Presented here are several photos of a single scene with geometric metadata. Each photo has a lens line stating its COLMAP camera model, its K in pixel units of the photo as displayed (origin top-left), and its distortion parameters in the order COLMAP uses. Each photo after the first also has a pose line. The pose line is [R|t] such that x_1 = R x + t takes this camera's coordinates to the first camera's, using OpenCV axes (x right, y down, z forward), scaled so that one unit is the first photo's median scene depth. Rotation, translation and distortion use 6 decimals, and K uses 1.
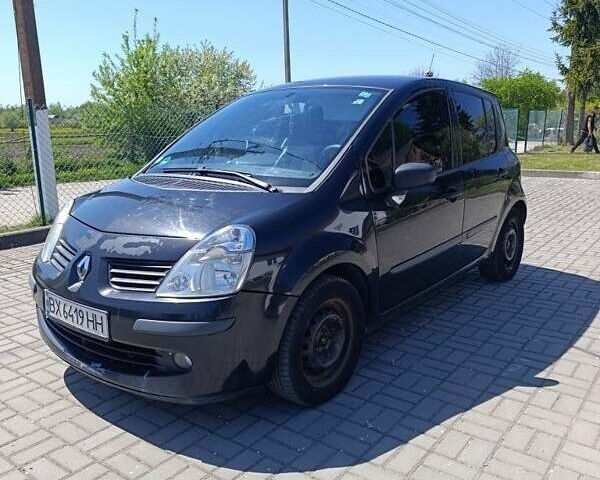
lens RADIAL K [[558.8, 0, 300.0], [0, 558.8, 240.0], [0, 0, 1]] dist [0.012628, -0.006626]
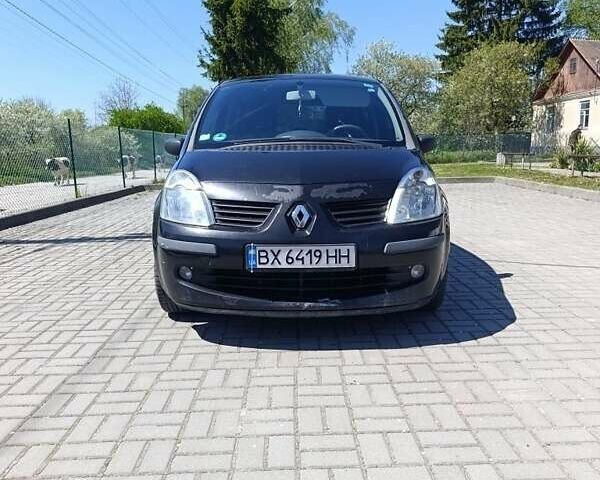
lens RADIAL K [[558.8, 0, 300.0], [0, 558.8, 240.0], [0, 0, 1]] dist [0.012628, -0.006626]
pose [[0.780433, -0.101707, 0.616912, -1.079616], [0.137197, 0.990491, -0.010266, 0.109511], [-0.610002, 0.092650, 0.786965, 0.138678]]
